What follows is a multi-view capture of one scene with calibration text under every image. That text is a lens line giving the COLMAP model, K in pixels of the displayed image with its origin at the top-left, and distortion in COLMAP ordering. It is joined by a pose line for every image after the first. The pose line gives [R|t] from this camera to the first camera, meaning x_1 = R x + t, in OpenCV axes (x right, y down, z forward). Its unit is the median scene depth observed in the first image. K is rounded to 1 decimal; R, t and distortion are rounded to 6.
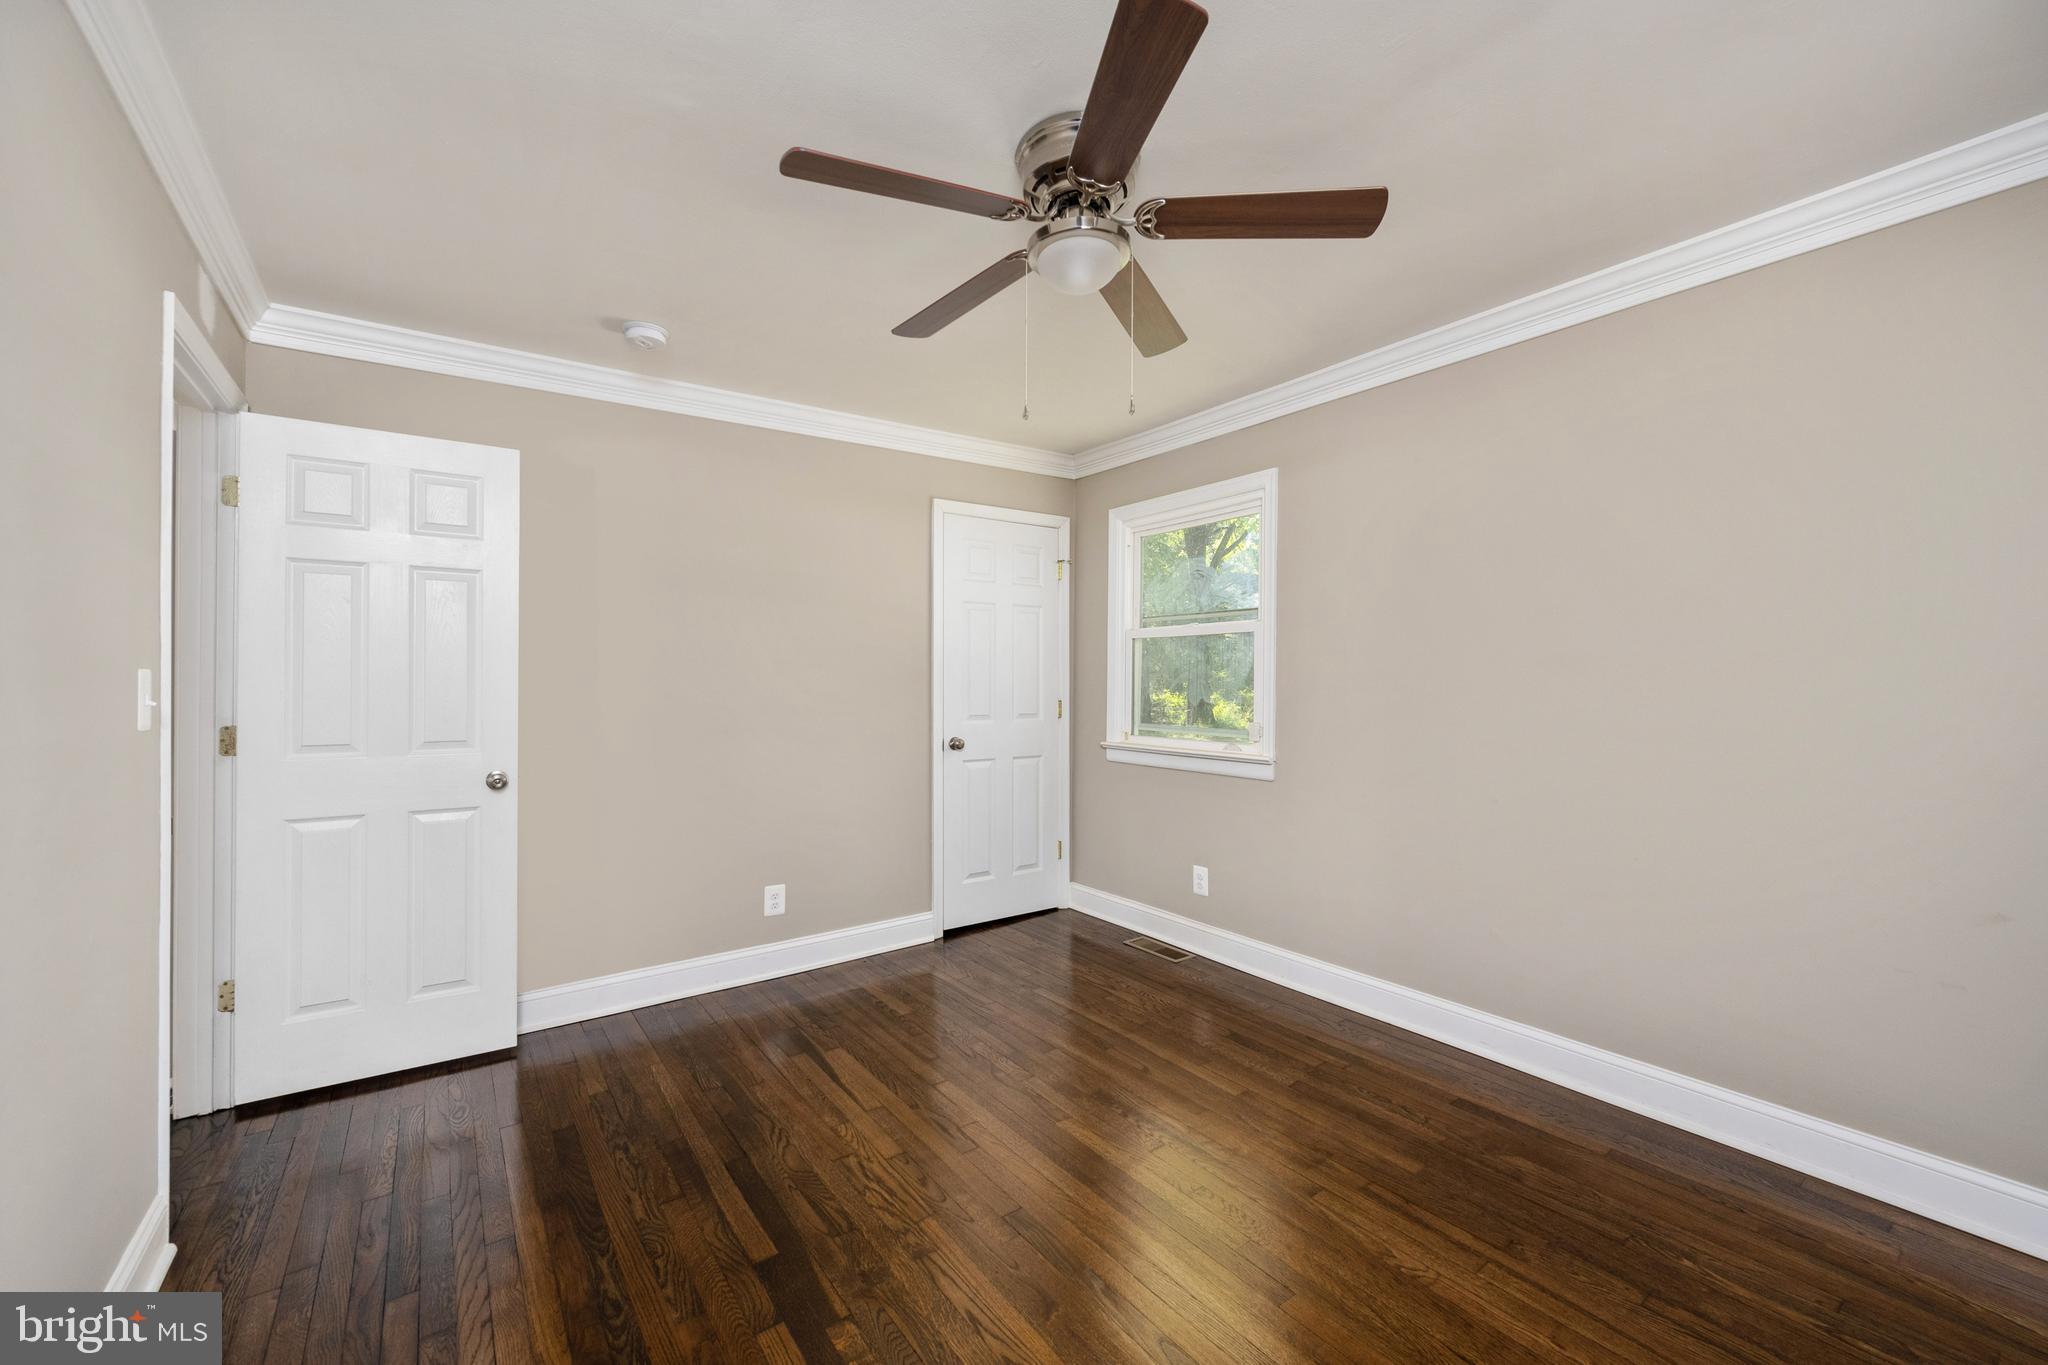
lens RADIAL K [[824.0, 0, 1024.0], [0, 824.0, 682.5], [0, 0, 1]] dist [0.001412, 0.000098]
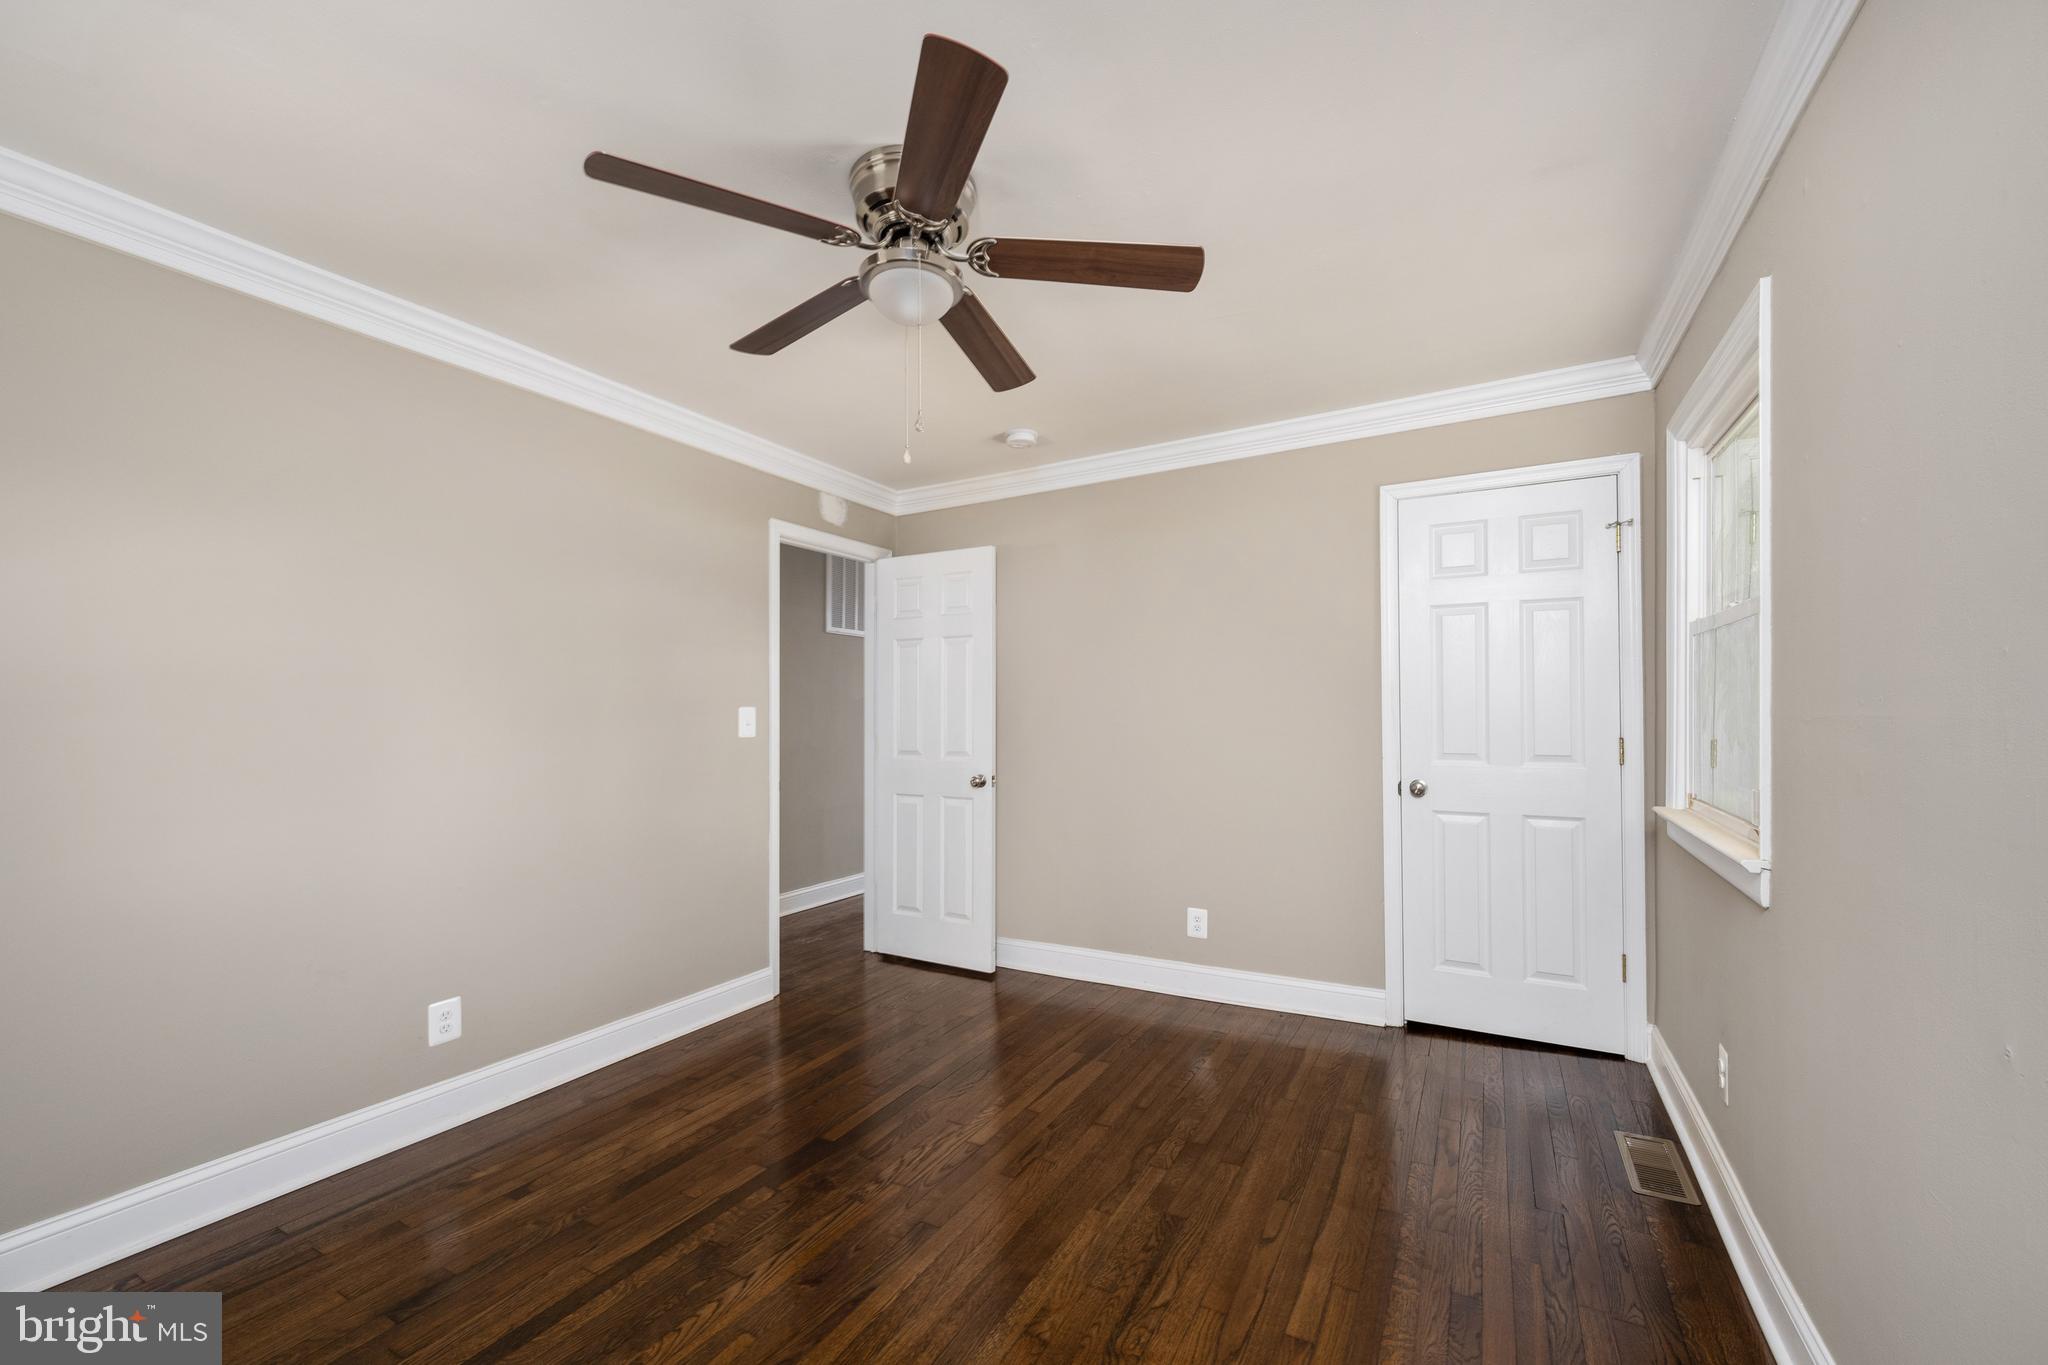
lens RADIAL K [[818.3, 0, 1027.0], [0, 818.3, 715.3], [0, 0, 1]] dist [-0.000587, -0.000066]
pose [[0.426968, 0.001171, -0.904266, 0.591052], [0.002336, 0.999994, 0.002398, 0.001378], [0.904264, -0.003136, 0.426963, 0.414049]]
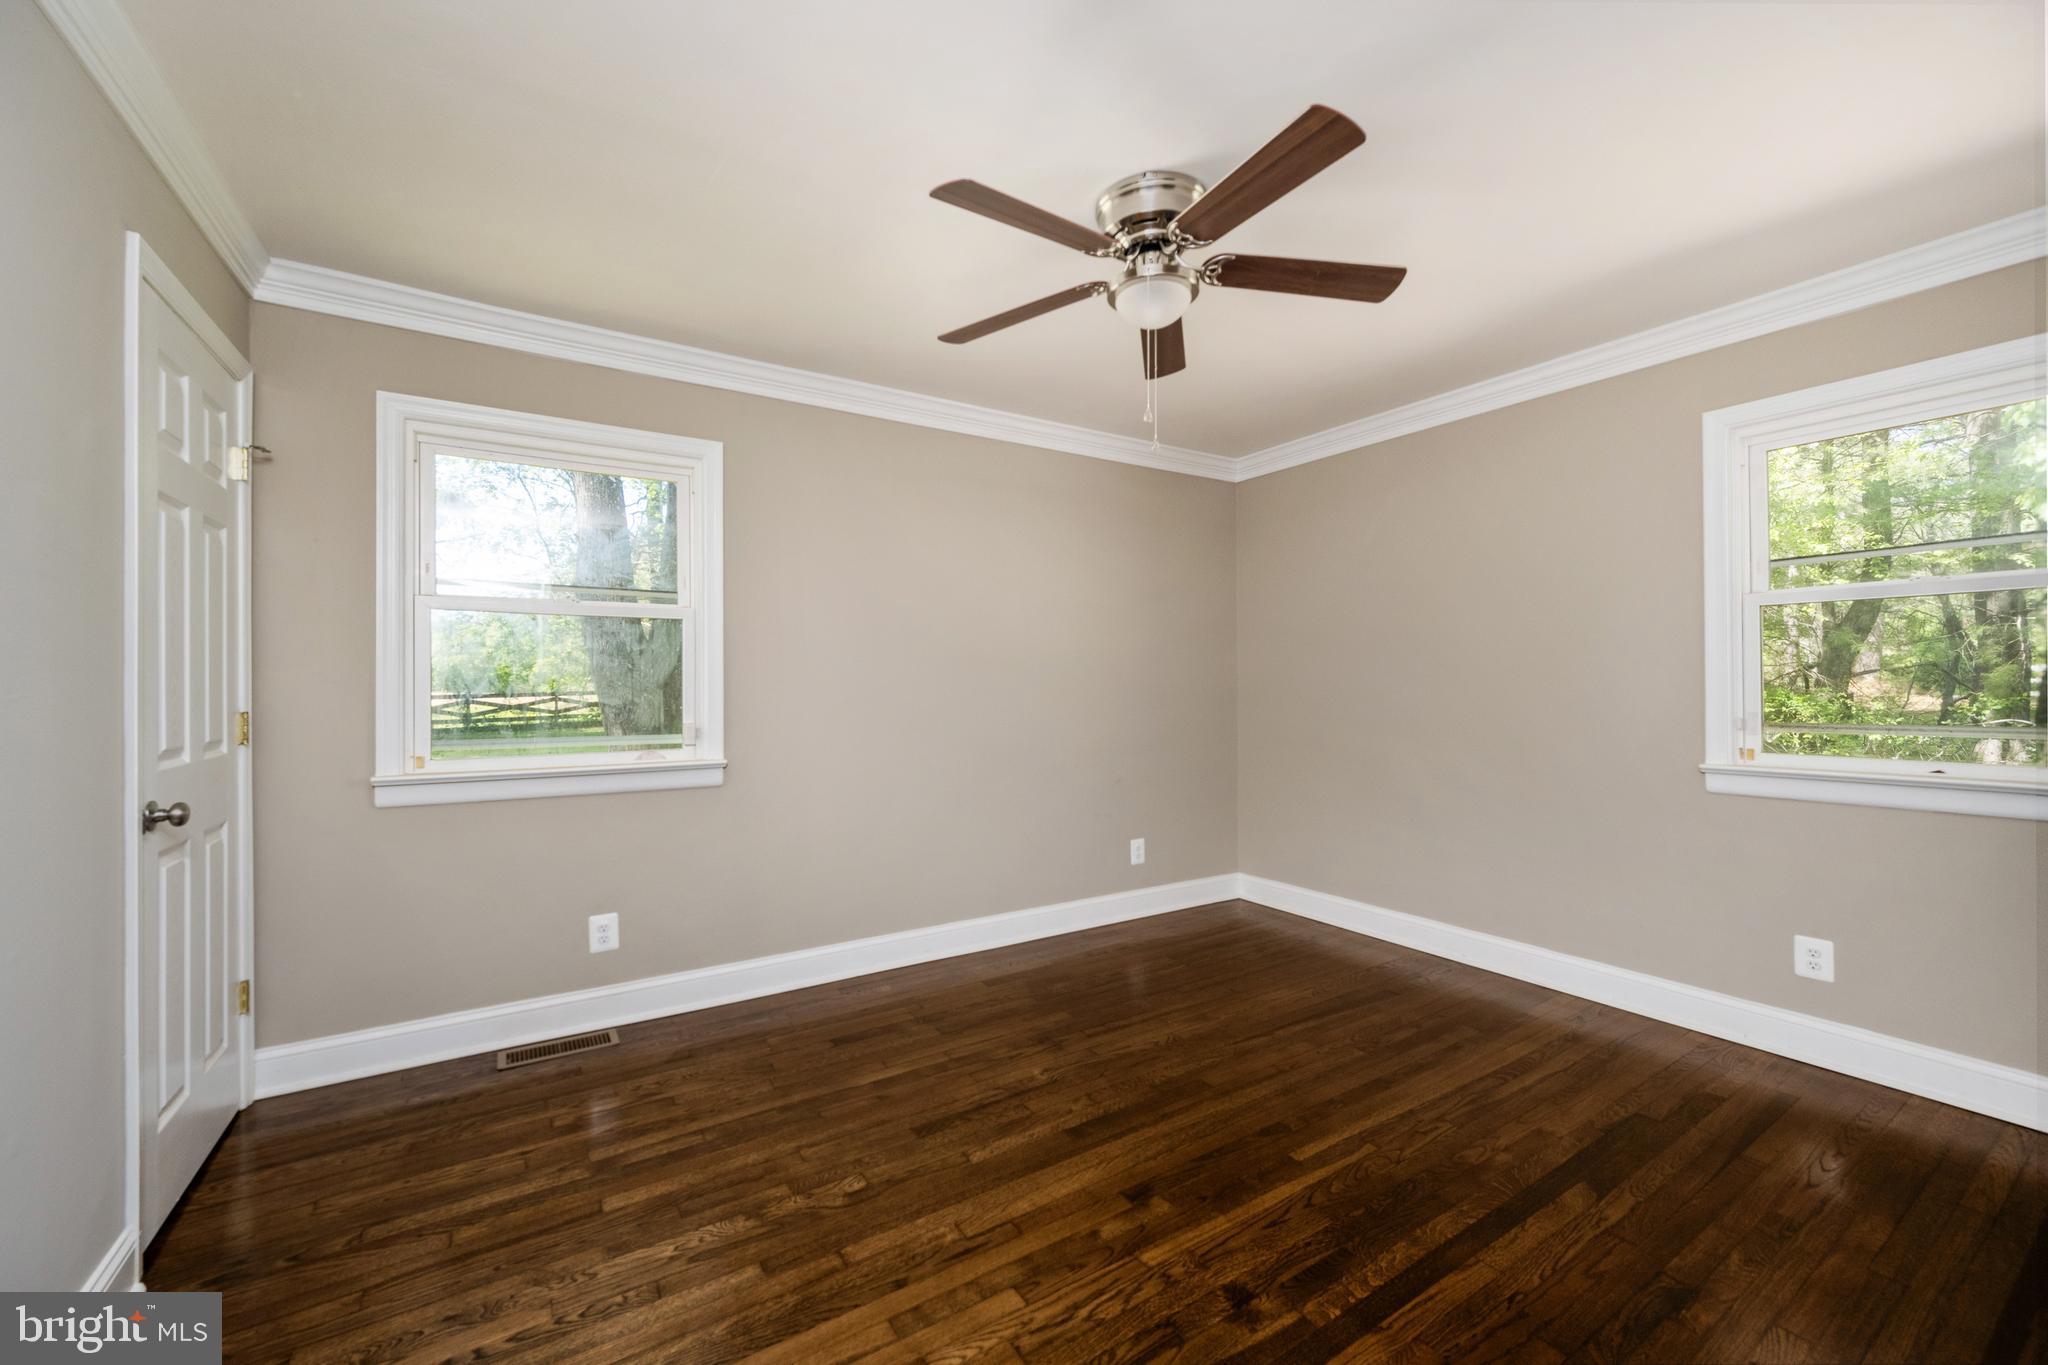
lens RADIAL K [[818.2, 0, 1024.0], [0, 818.2, 682.5], [0, 0, 1]] dist [0.000541, -0.000018]
pose [[0.050239, -0.001368, 0.998736, -0.623211], [0.006235, 0.999980, 0.001057, 0.007370], [-0.998718, 0.006174, 0.050247, 0.657862]]
